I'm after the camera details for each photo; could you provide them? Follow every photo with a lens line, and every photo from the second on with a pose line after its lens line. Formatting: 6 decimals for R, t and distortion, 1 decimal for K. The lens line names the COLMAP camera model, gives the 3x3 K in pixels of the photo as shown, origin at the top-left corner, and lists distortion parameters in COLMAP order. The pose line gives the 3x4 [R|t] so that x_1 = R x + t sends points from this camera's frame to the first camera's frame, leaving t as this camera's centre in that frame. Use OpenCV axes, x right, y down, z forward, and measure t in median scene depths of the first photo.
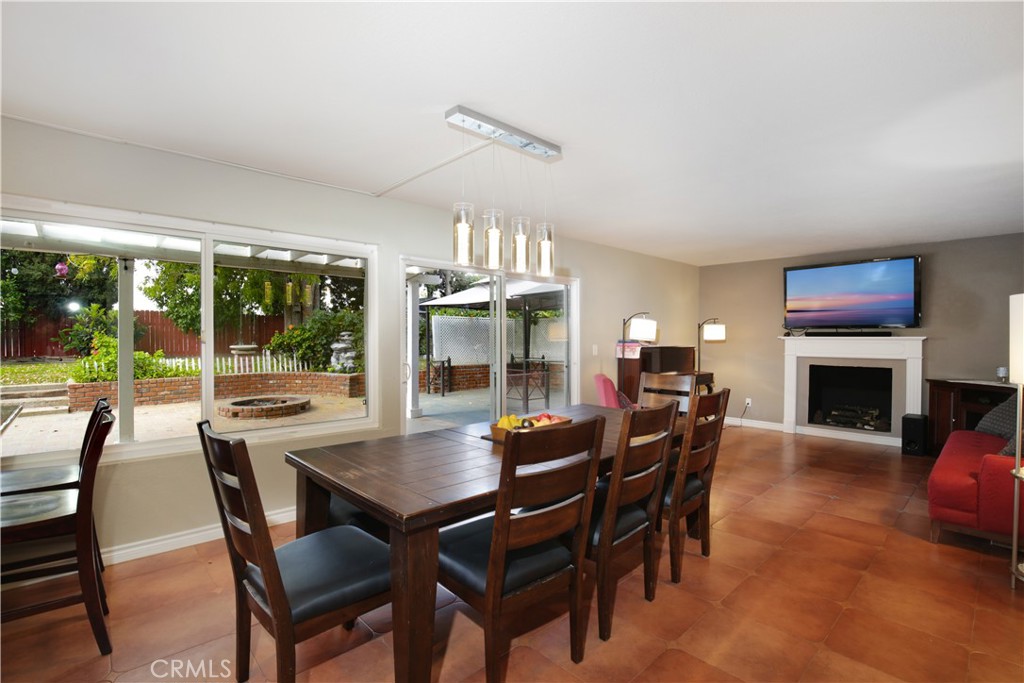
lens RADIAL K [[470.5, 0, 508.8], [0, 470.5, 344.2], [0, 0, 1]] dist [-0.036559, -0.000207]
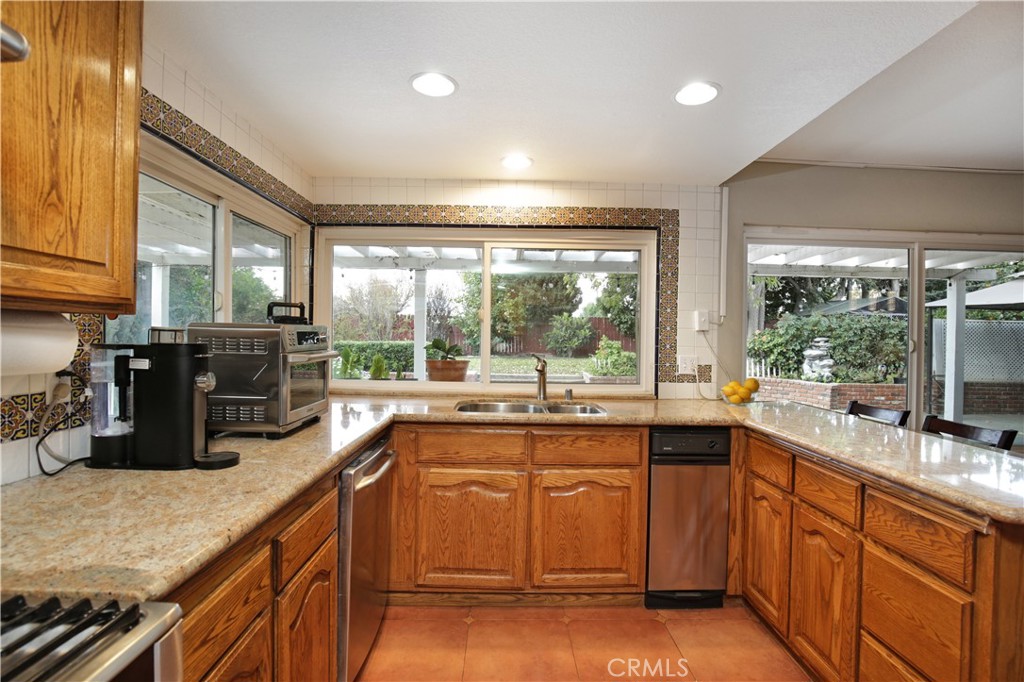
lens RADIAL K [[470.5, 0, 508.8], [0, 470.5, 343.7], [0, 0, 1]] dist [-0.036559, -0.000207]
pose [[0.737907, 0.019481, -0.674621, -0.191081], [-0.025327, 0.999679, 0.001165, 0.000091], [0.674427, 0.016227, 0.738163, -0.098166]]
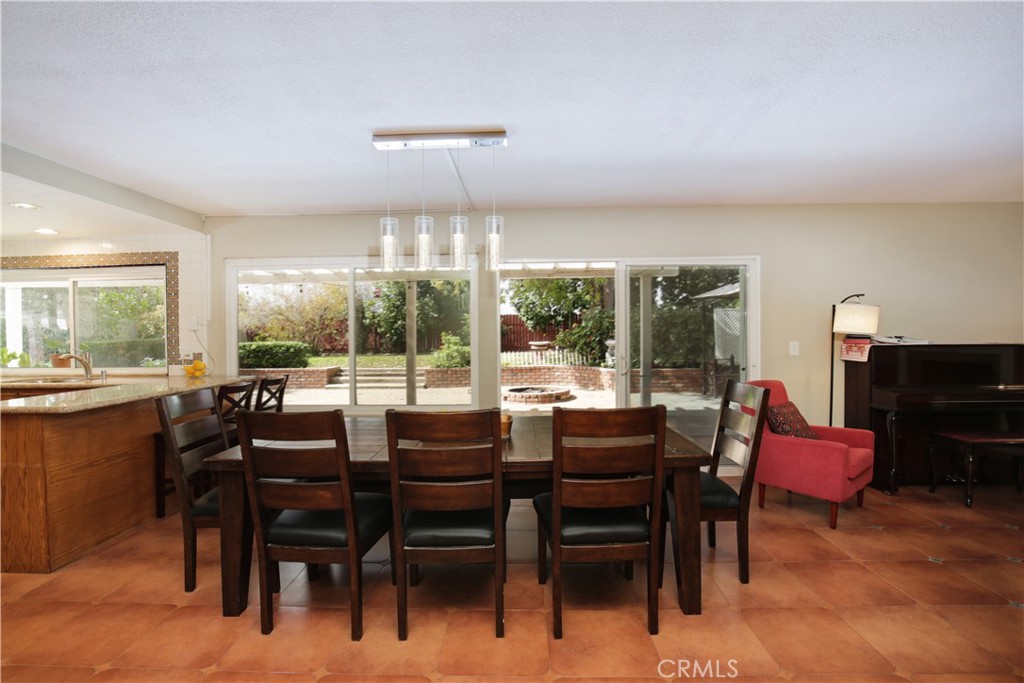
lens RADIAL K [[470.5, 0, 508.8], [0, 470.5, 344.2], [0, 0, 1]] dist [-0.036559, -0.000207]
pose [[0.711816, 0.003596, -0.702357, 0.214025], [0.001930, 0.999973, 0.007076, -0.000197], [0.702363, -0.006393, 0.711790, 0.091975]]
